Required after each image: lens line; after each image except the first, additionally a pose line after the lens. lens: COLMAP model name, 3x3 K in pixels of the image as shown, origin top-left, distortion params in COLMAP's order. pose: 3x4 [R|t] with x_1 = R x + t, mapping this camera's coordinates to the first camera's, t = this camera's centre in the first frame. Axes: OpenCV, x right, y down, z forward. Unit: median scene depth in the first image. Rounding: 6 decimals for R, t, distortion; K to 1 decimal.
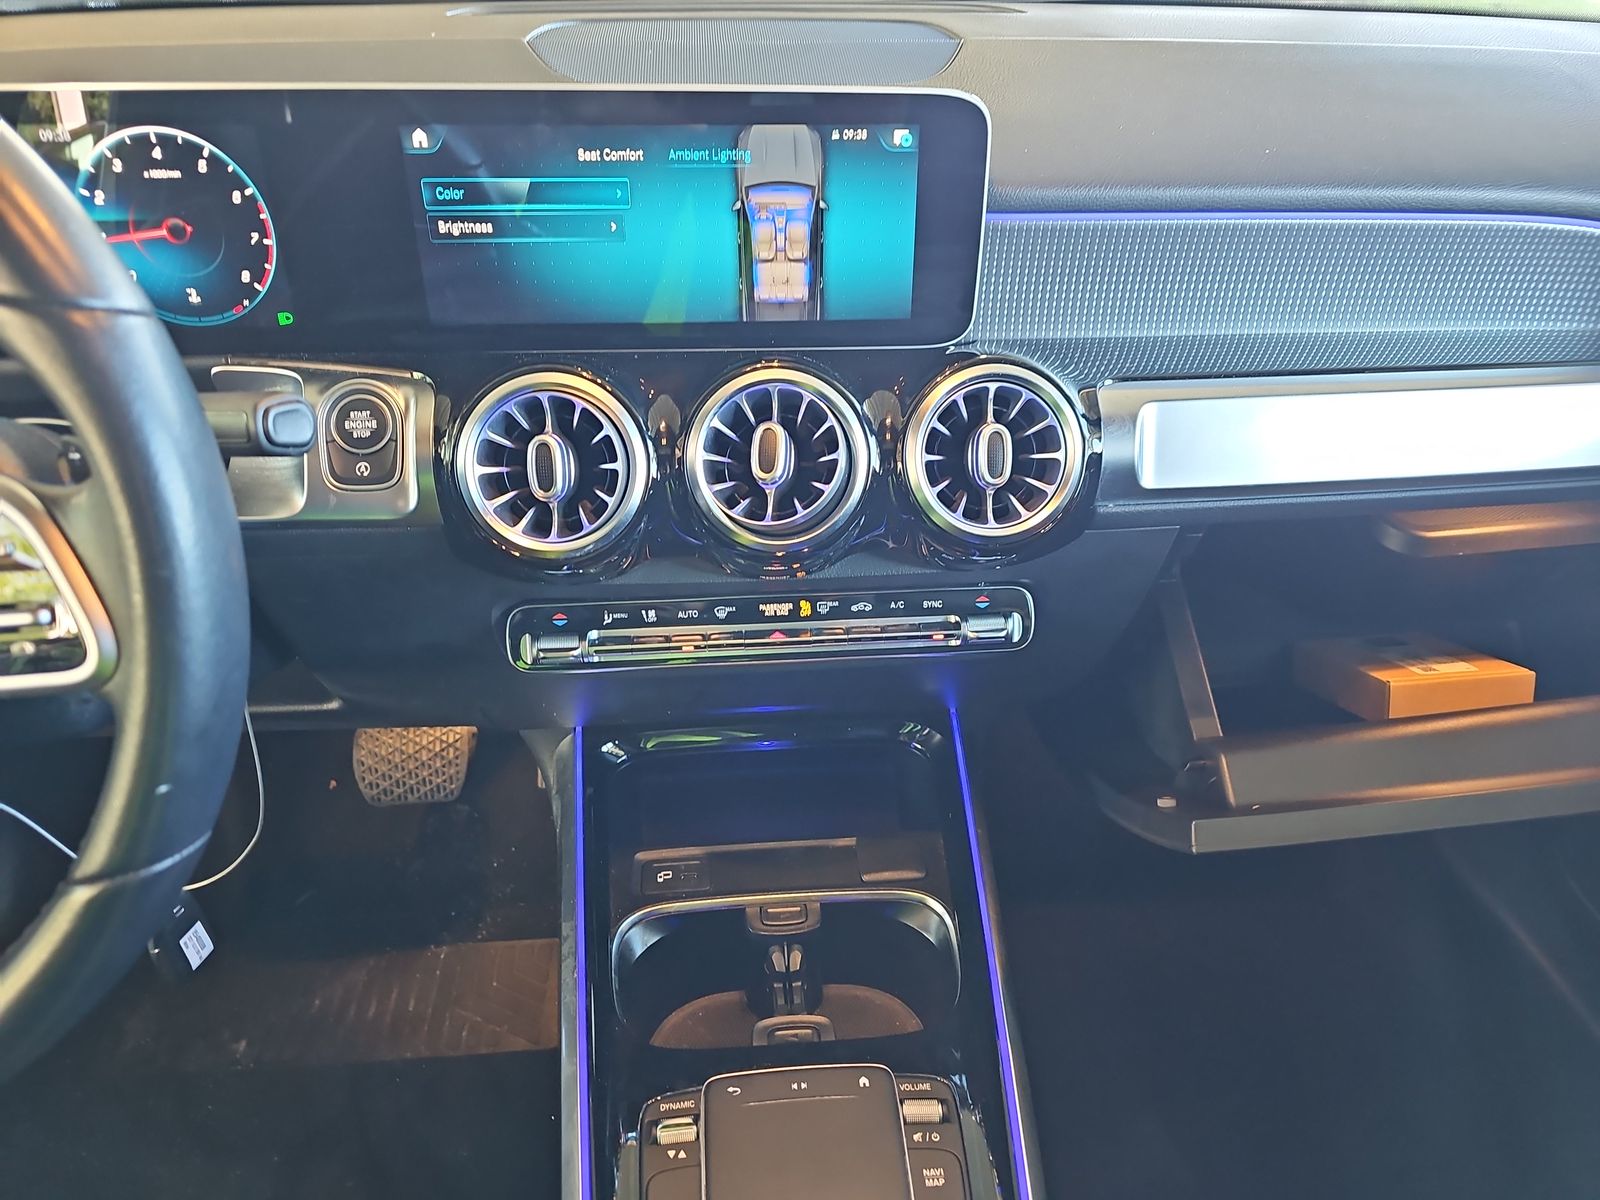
lens RADIAL K [[1076.8, 0, 799.5], [0, 1076.8, 604.3], [0, 0, 1]] dist [0.048264, -0.016136]
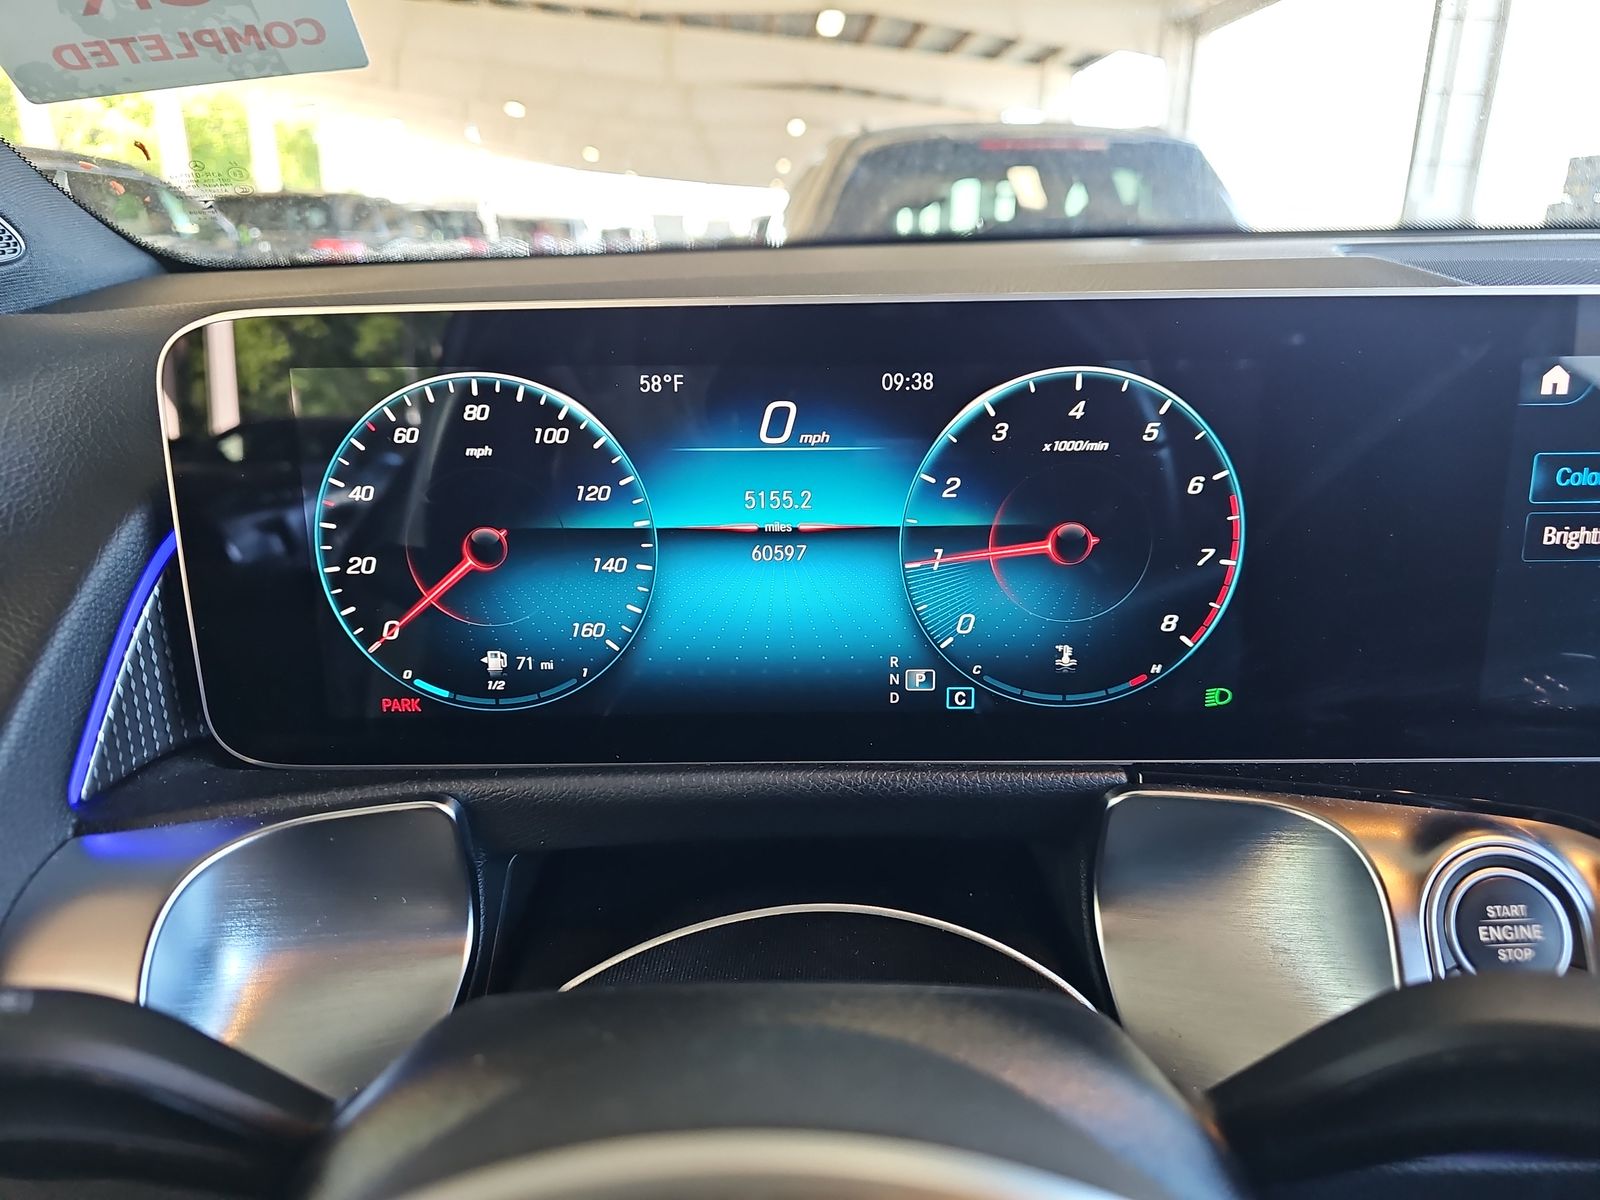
lens RADIAL K [[1144.0, 0, 794.3], [0, 1144.0, 607.4], [0, 0, 1]] dist [0.061185, -0.006542]
pose [[0.999776, 0.011891, -0.017489, -0.690471], [-0.015720, 0.971032, -0.238431, -0.171770], [0.014148, 0.238652, 0.971002, 0.452084]]
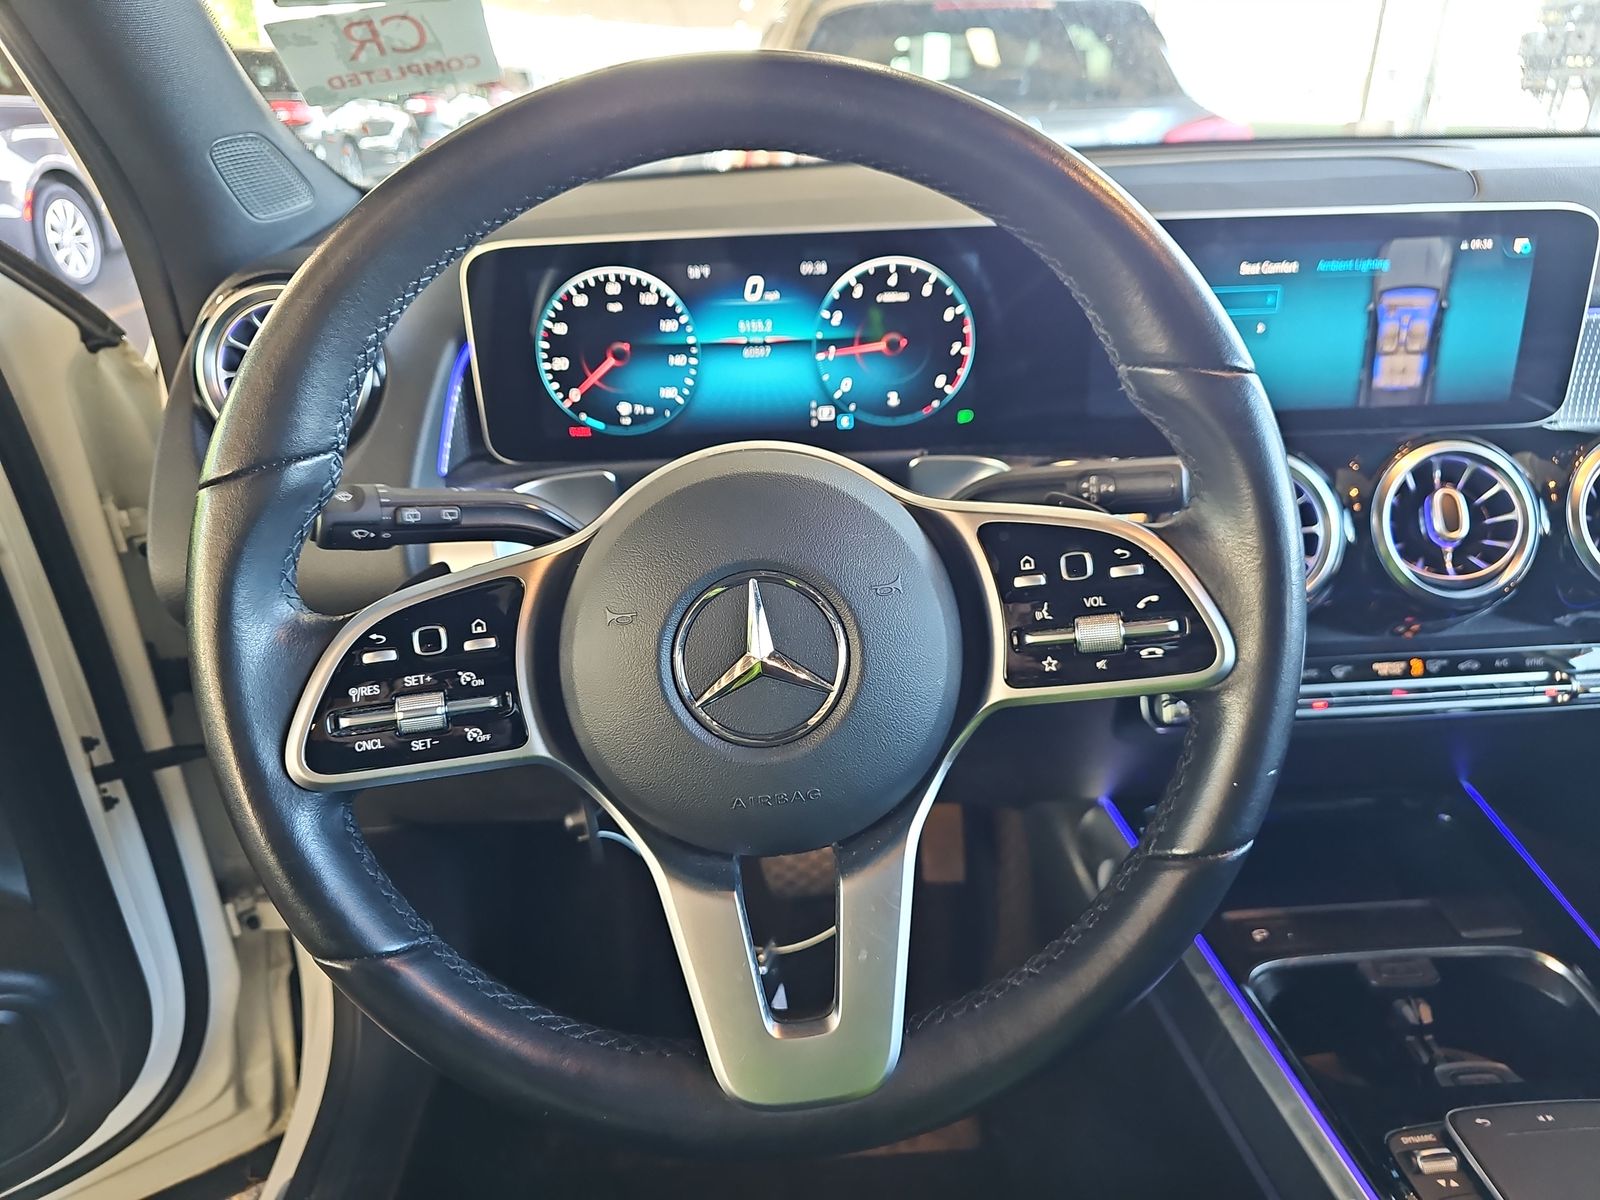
lens RADIAL K [[1144.0, 0, 806.0], [0, 1144.0, 597.5], [0, 0, 1]] dist [0.061185, -0.006542]
pose [[0.999790, -0.019664, 0.005823, -0.668693], [0.020271, 0.990618, -0.135147, 0.087681], [-0.003111, 0.135236, 0.990808, -0.168485]]
